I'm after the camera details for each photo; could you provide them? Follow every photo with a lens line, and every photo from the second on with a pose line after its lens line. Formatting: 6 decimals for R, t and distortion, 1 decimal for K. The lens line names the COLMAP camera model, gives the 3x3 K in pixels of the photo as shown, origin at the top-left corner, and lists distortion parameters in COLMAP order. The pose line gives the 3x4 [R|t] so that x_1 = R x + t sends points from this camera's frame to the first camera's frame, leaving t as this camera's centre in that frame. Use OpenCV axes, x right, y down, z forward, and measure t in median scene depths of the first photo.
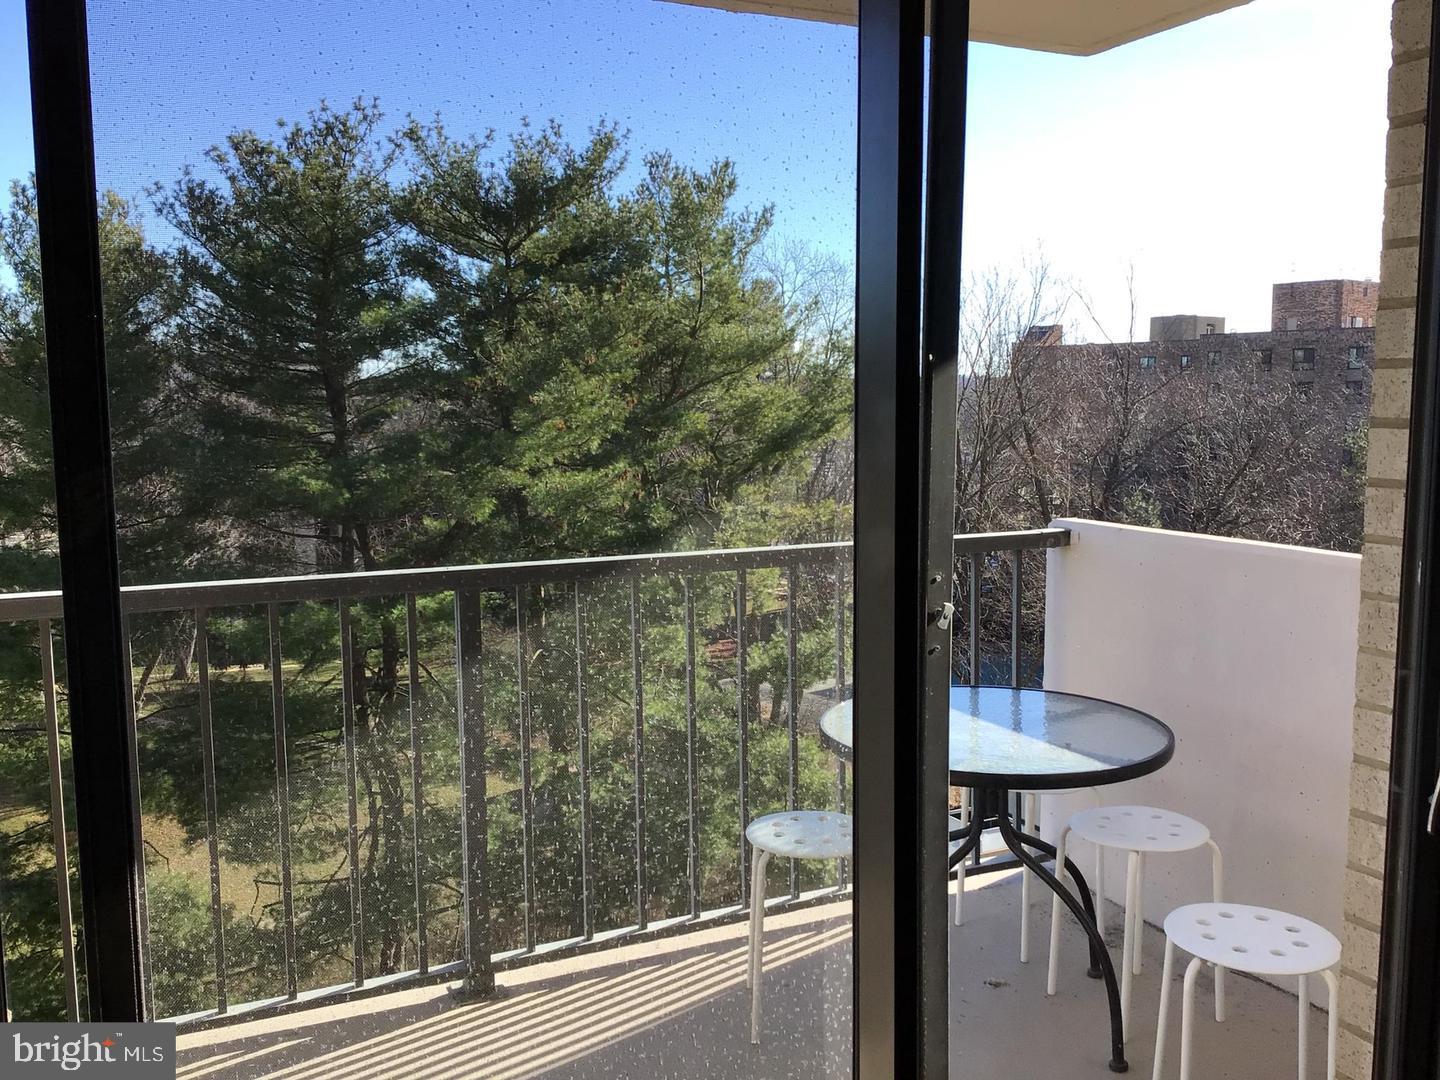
lens RADIAL K [[1286.7, 0, 762.0], [0, 1286.7, 540.2], [0, 0, 1]] dist [0.007063, -0.010072]
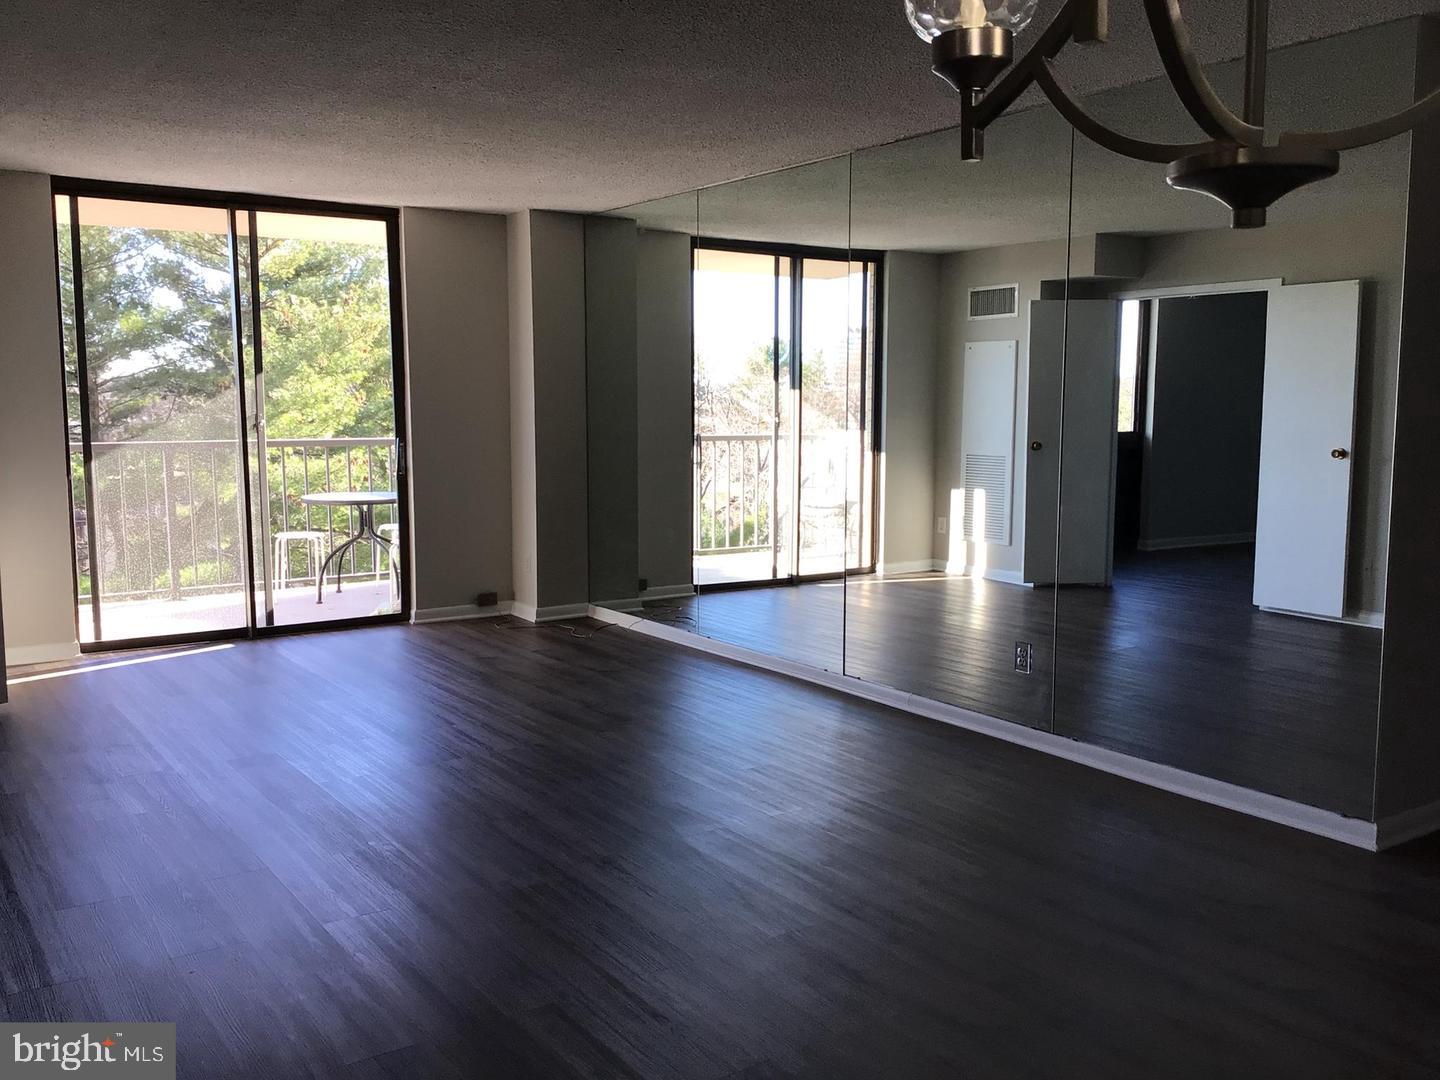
lens RADIAL K [[1295.5, 0, 741.3], [0, 1295.5, 542.4], [0, 0, 1]] dist [0.138461, -0.245448]
pose [[0.988490, -0.010304, 0.150932, 0.059846], [0.010597, 0.999943, -0.001138, 0.028592], [-0.150911, 0.002724, 0.988544, -0.236281]]
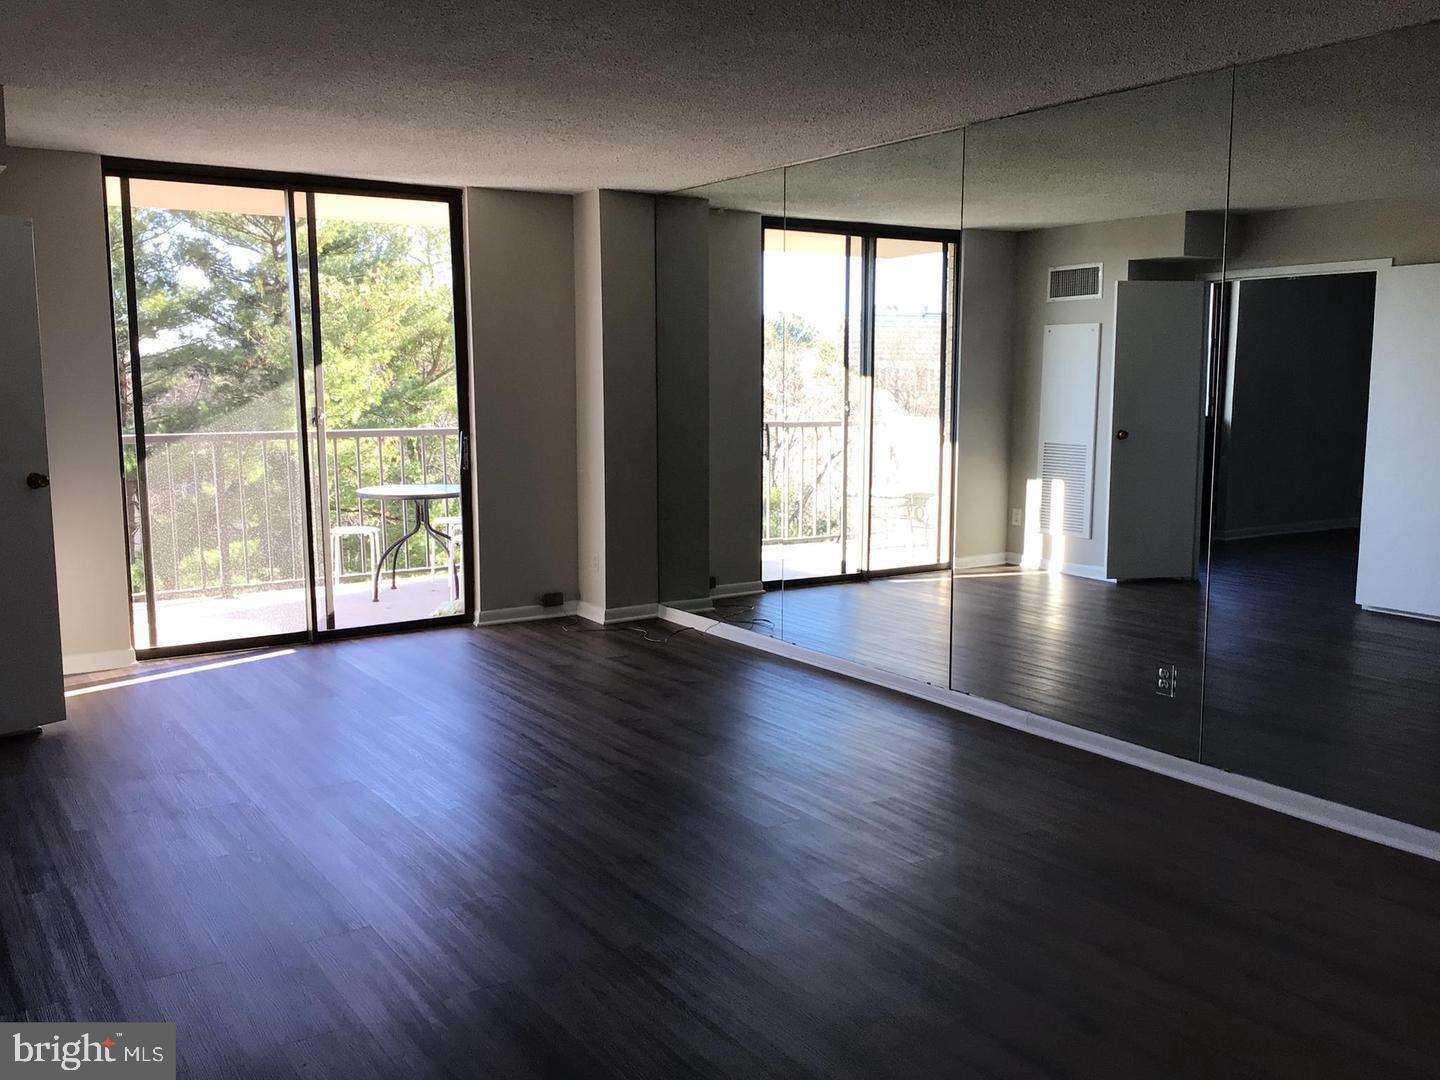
lens RADIAL K [[1295.5, 0, 741.3], [0, 1295.5, 542.4], [0, 0, 1]] dist [0.138461, -0.245448]
pose [[0.990581, -0.013477, 0.136266, 0.051314], [0.011269, 0.999793, 0.016957, 0.024674], [-0.136466, -0.015262, 0.990527, -0.222817]]
